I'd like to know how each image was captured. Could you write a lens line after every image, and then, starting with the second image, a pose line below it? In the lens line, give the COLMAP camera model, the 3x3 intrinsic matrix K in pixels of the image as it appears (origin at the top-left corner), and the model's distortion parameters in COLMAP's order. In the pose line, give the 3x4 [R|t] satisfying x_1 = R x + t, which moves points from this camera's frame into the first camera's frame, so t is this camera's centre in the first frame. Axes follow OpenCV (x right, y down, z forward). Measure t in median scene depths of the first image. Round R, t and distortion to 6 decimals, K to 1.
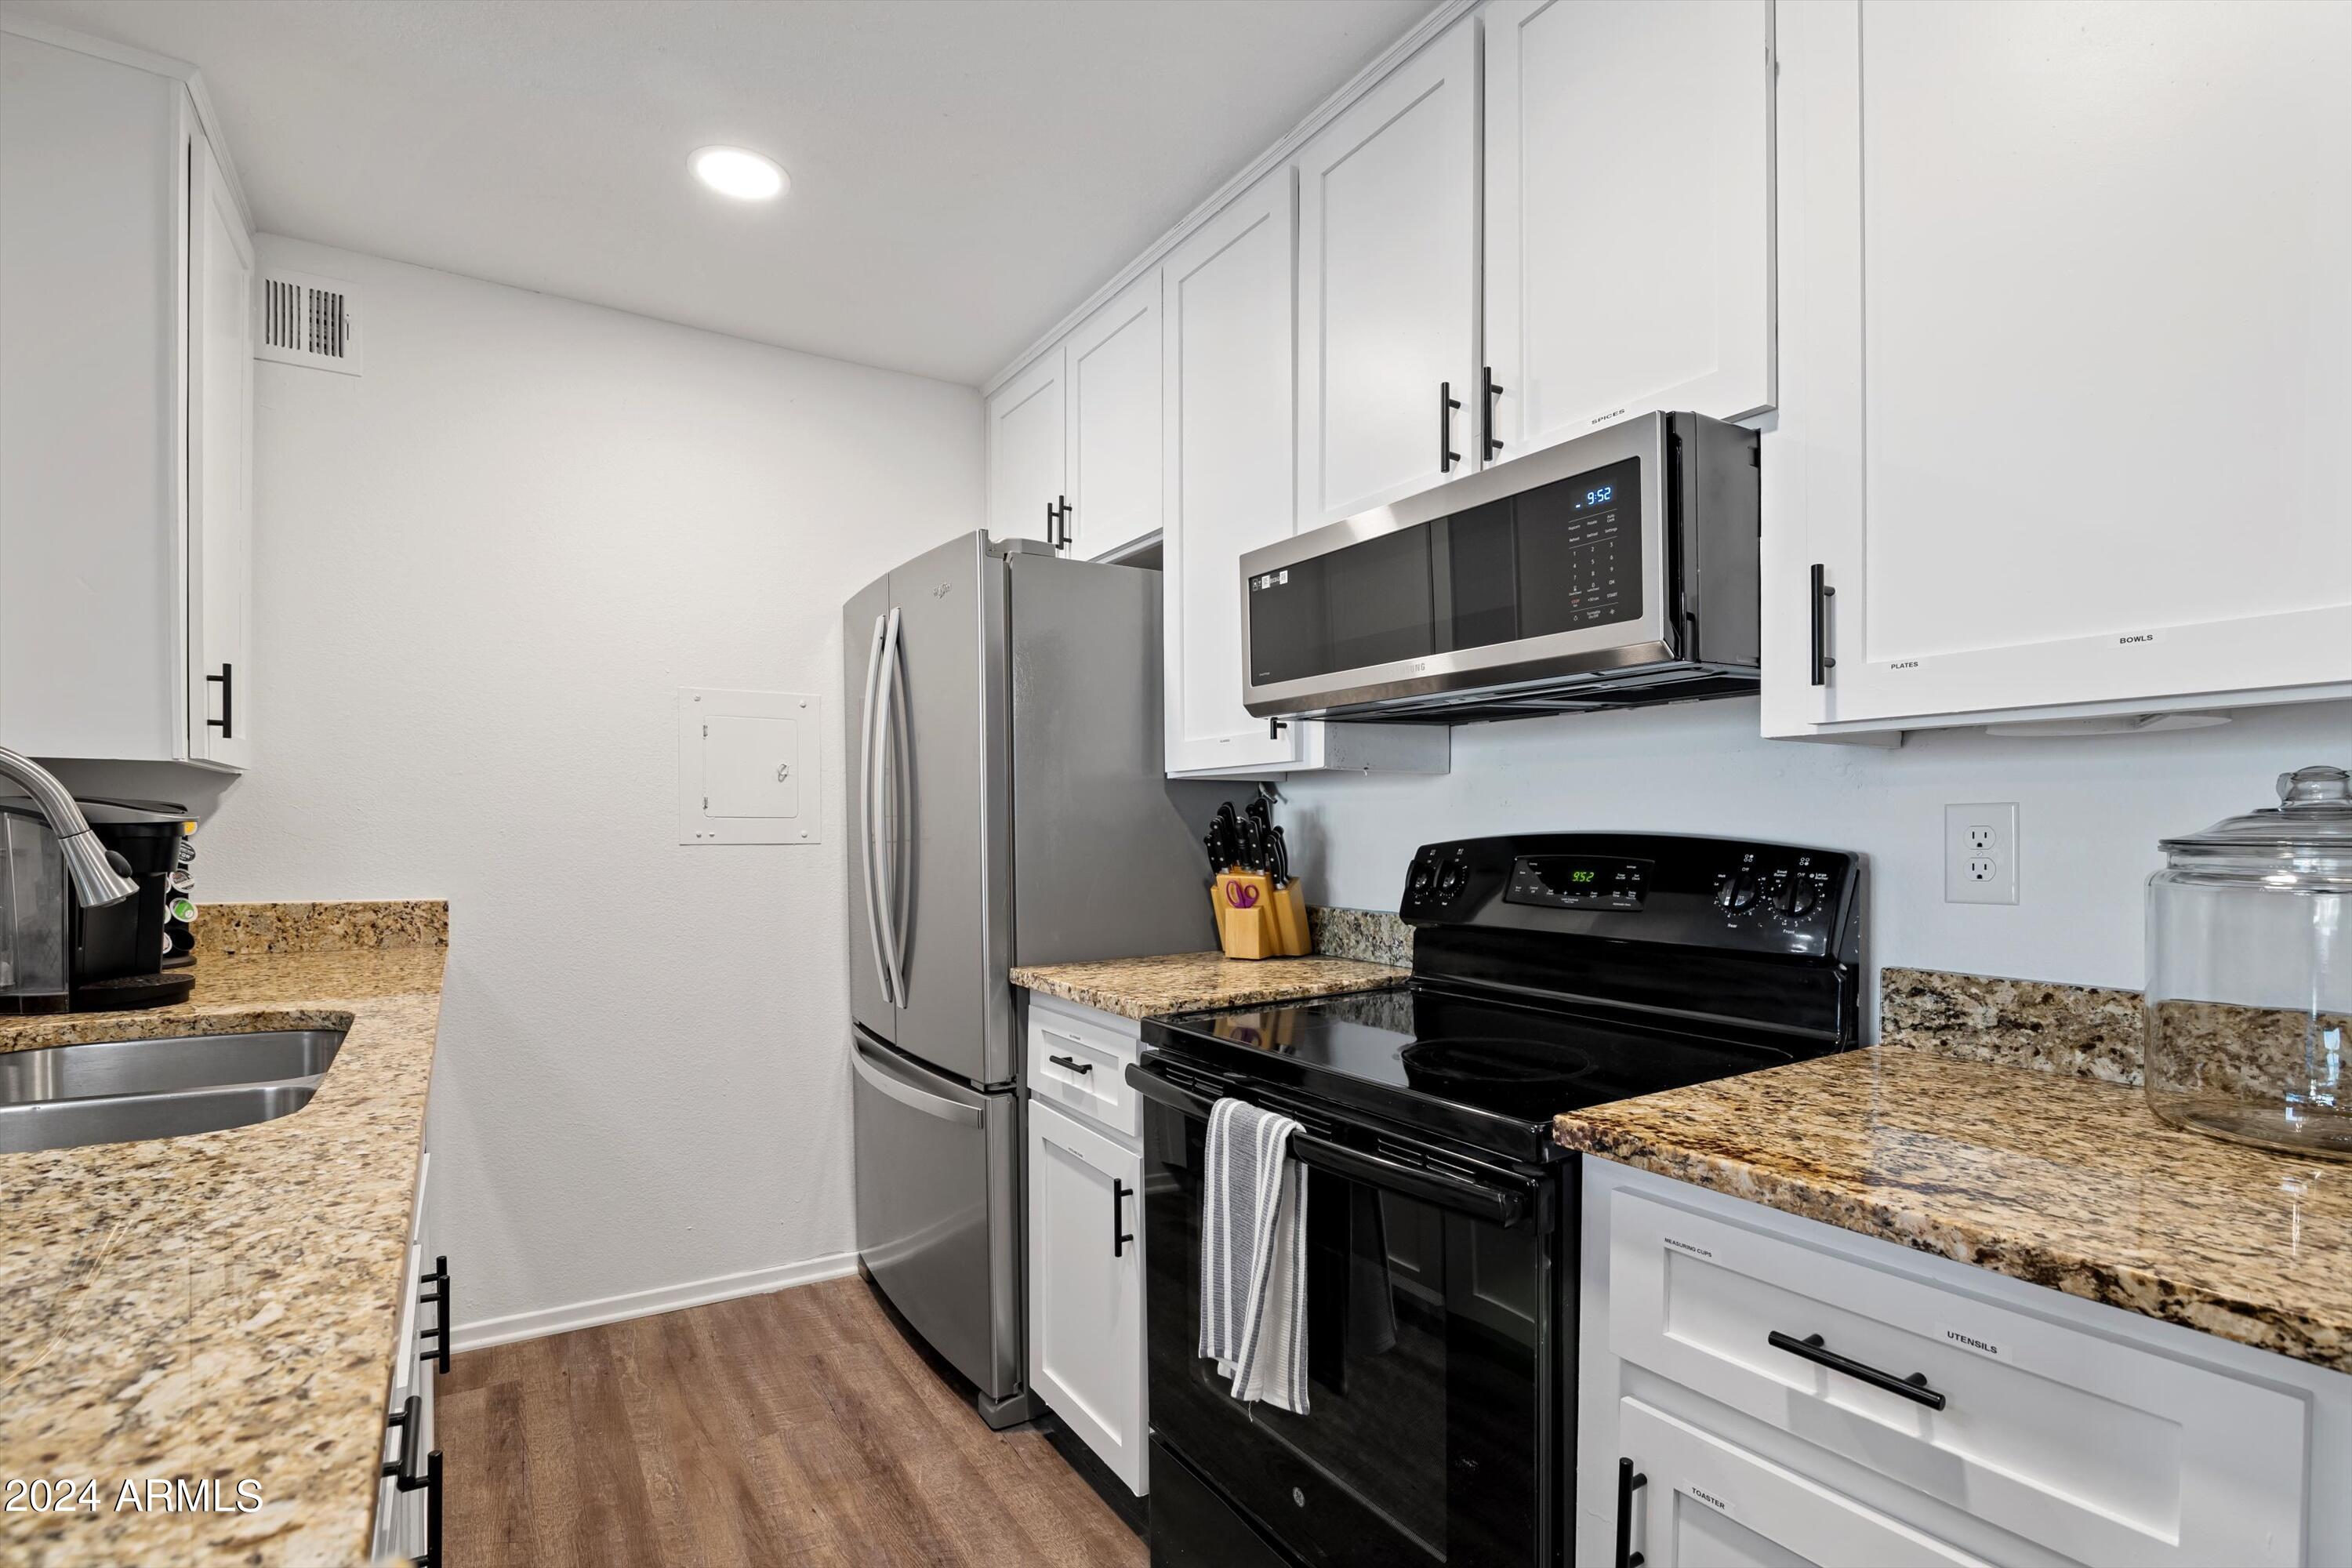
lens RADIAL K [[1092.8, 0, 1174.8], [0, 1092.8, 851.4], [0, 0, 1]] dist [-0.019314, 0.000717]
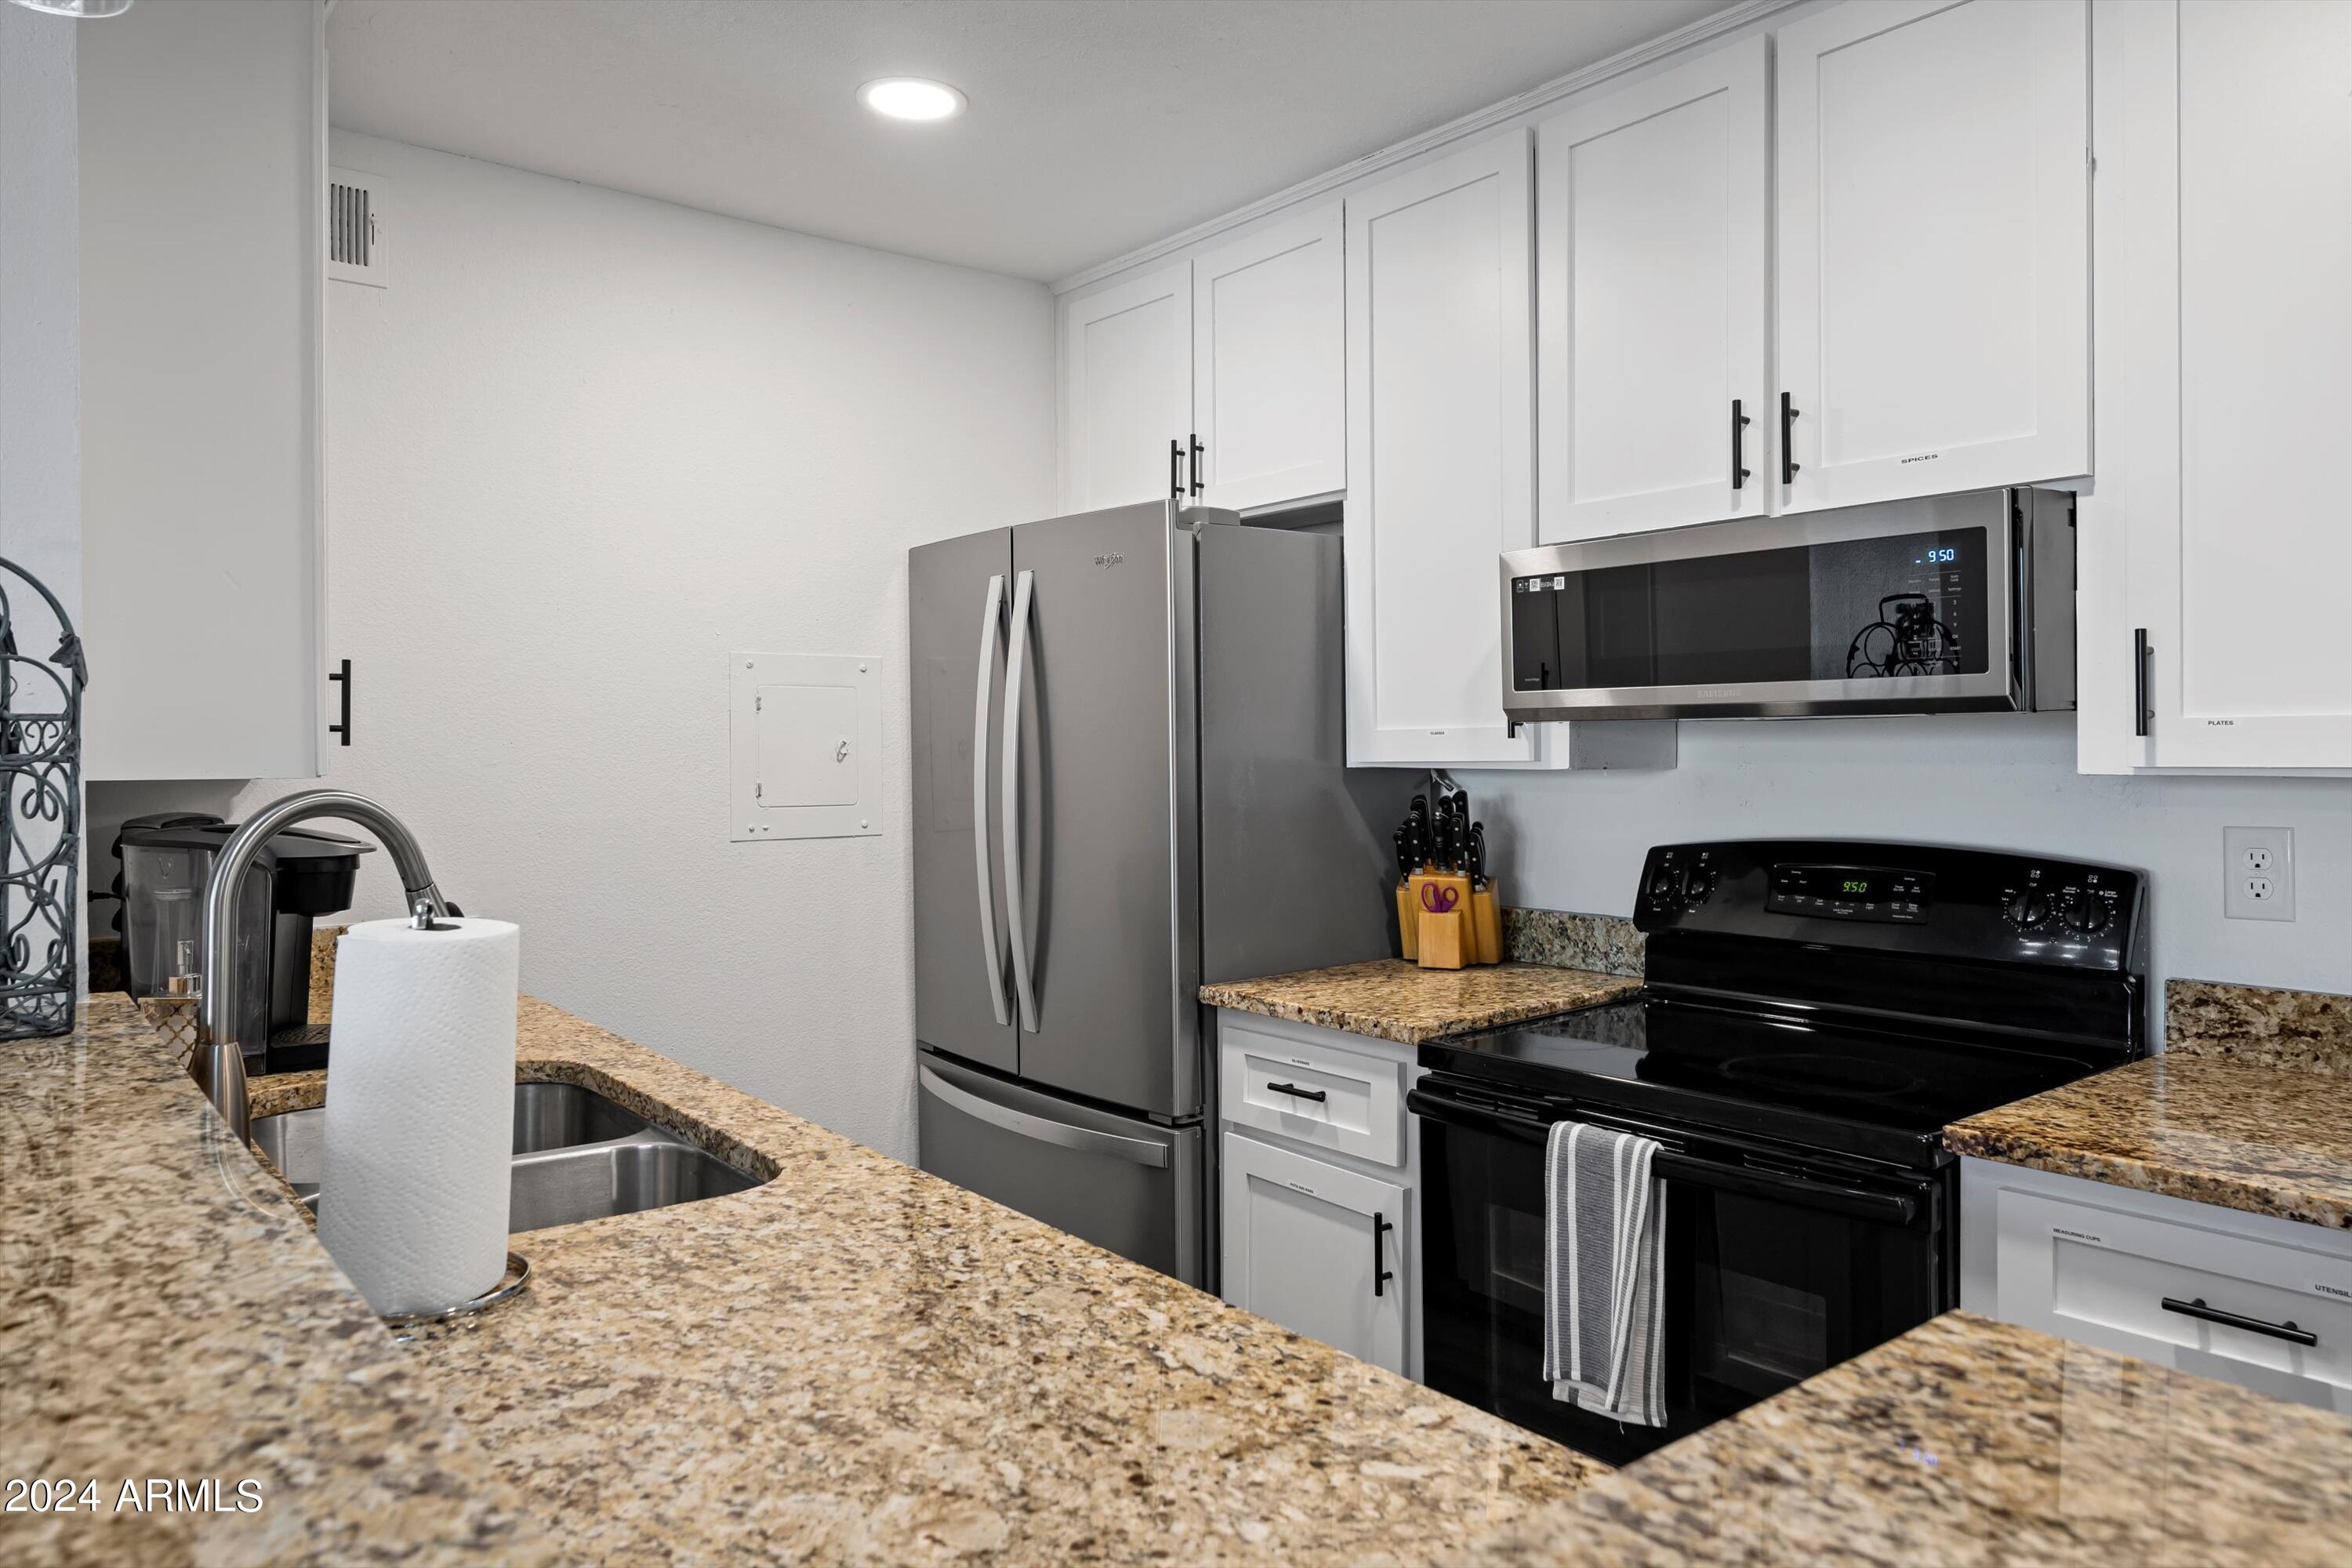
lens RADIAL K [[1520.9, 0, 1185.2], [0, 1520.9, 775.2], [0, 0, 1]] dist [-0.003484, 0.004443]
pose [[0.993491, -0.007587, 0.113661, -0.414681], [0.008225, 0.999953, -0.005146, -0.081948], [-0.113617, 0.006047, 0.993506, -0.327210]]
